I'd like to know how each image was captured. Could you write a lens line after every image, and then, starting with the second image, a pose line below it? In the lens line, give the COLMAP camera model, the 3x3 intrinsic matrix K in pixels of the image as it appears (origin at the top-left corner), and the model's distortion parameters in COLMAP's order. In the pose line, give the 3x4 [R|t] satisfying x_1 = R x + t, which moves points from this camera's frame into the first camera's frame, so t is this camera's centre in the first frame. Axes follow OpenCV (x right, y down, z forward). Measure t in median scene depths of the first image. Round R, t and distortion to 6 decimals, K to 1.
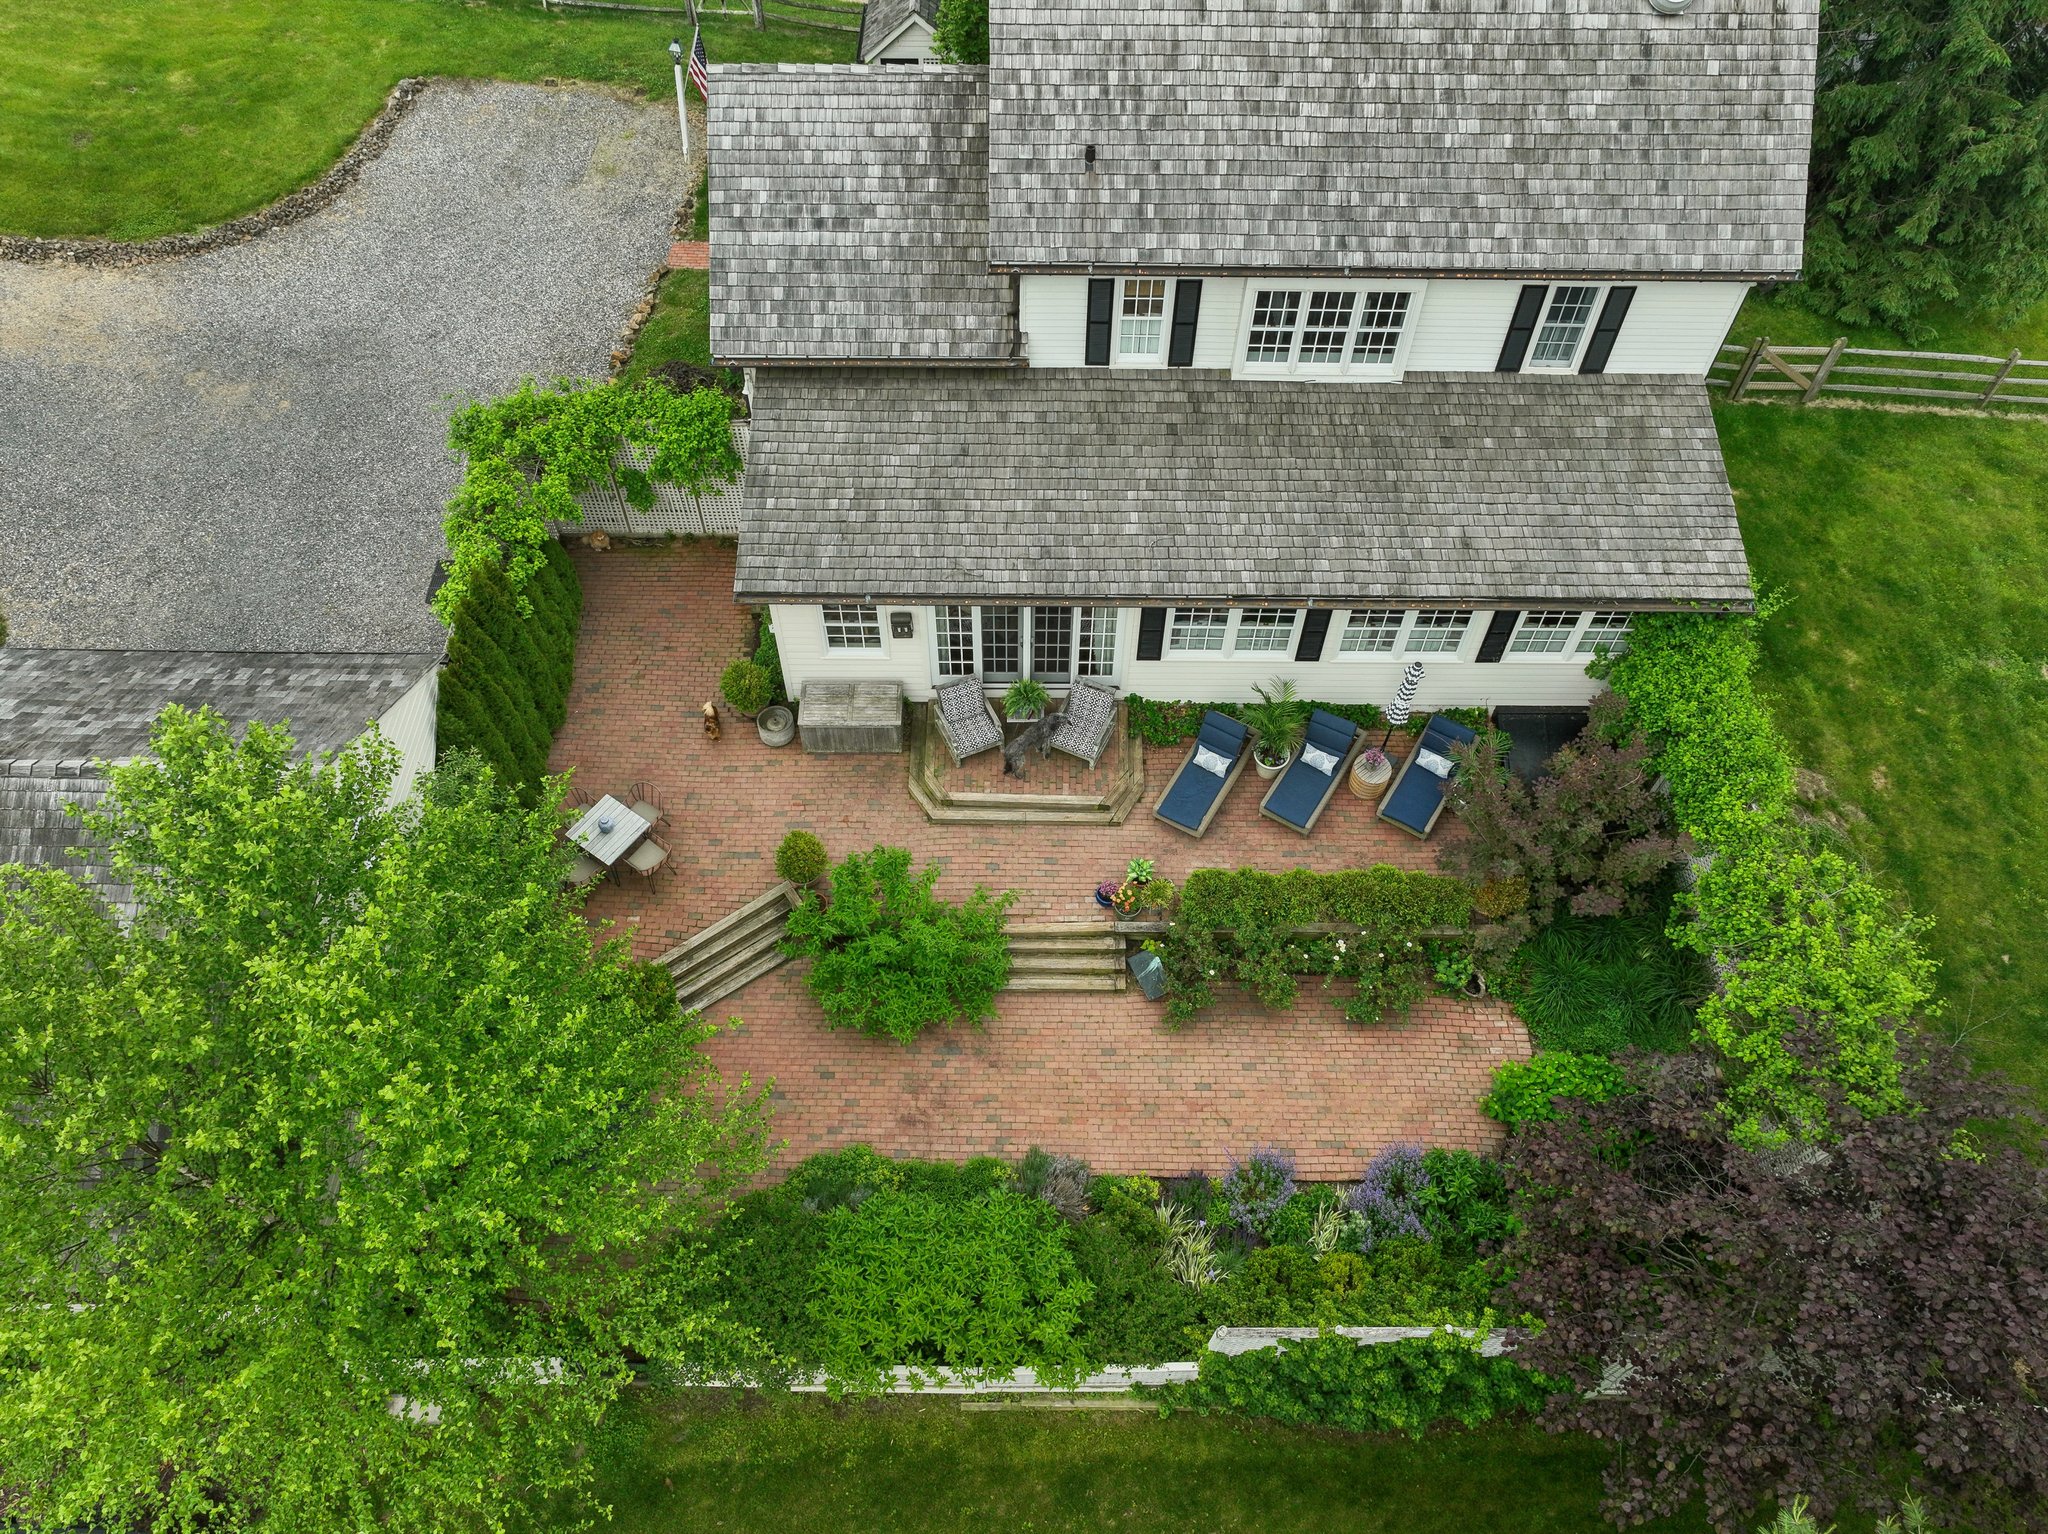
lens RADIAL K [[1440.3, 0, 1026.8], [0, 1440.3, 771.6], [0, 0, 1]] dist [-0.003975, 0.022879]
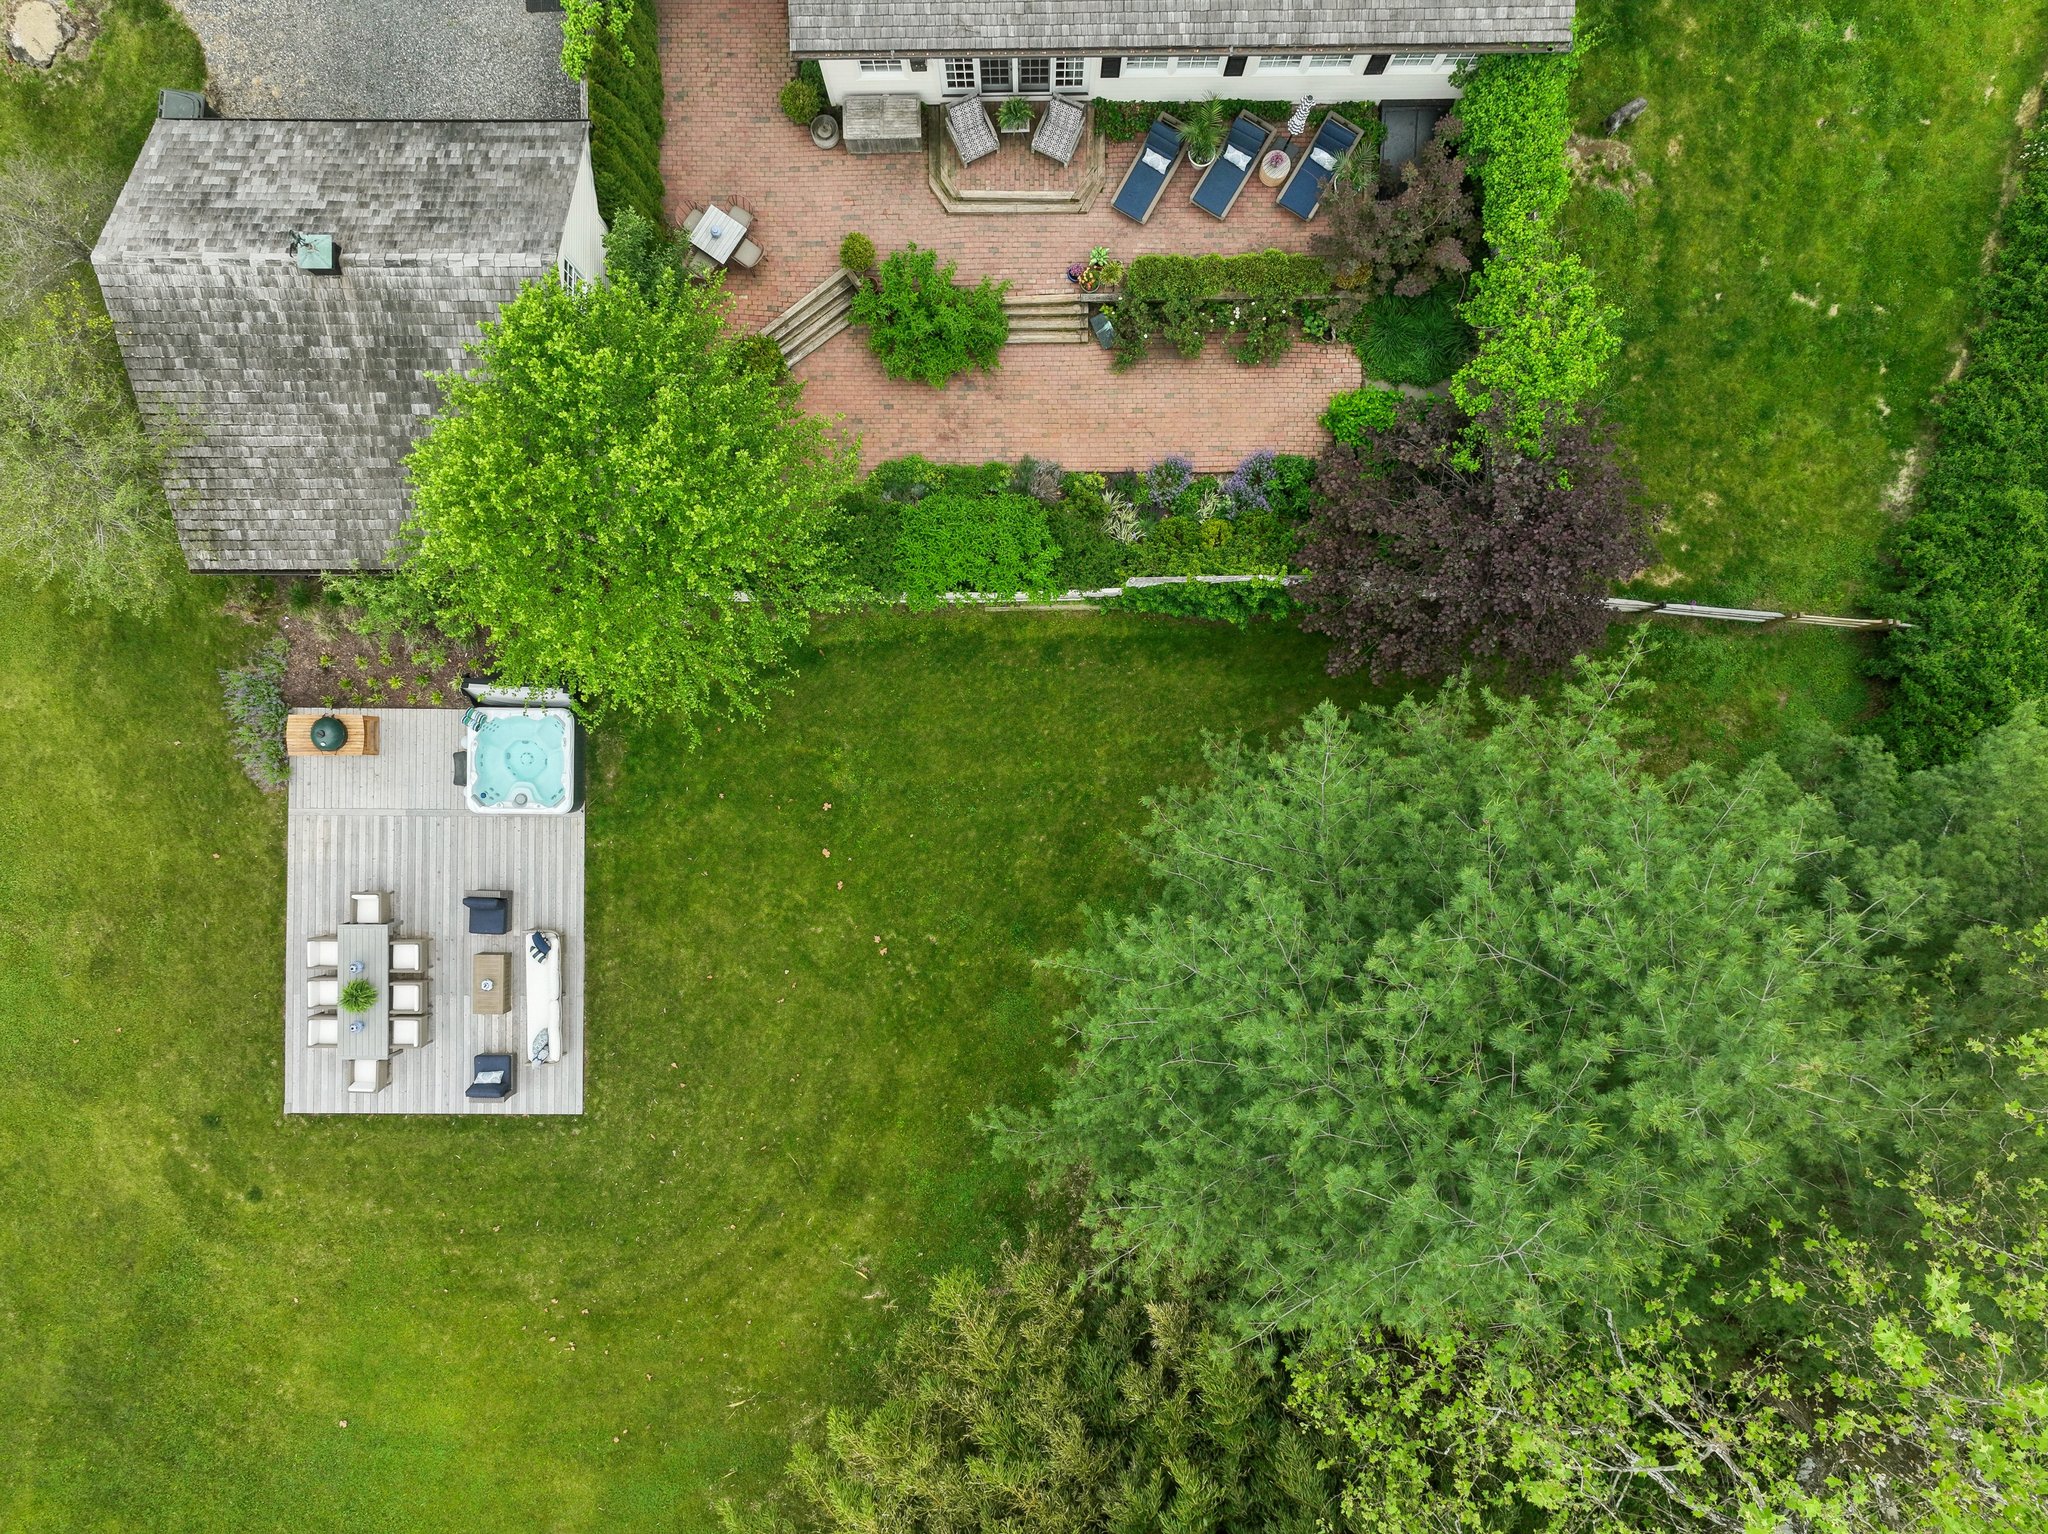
lens RADIAL K [[1440.3, 0, 1026.8], [0, 1440.3, 771.6], [0, 0, 1]] dist [-0.003975, 0.022879]
pose [[0.999871, -0.013134, -0.009269, 0.014961], [0.016075, 0.817696, 0.575426, -0.336523], [0.000022, -0.575501, 0.817801, -0.445598]]
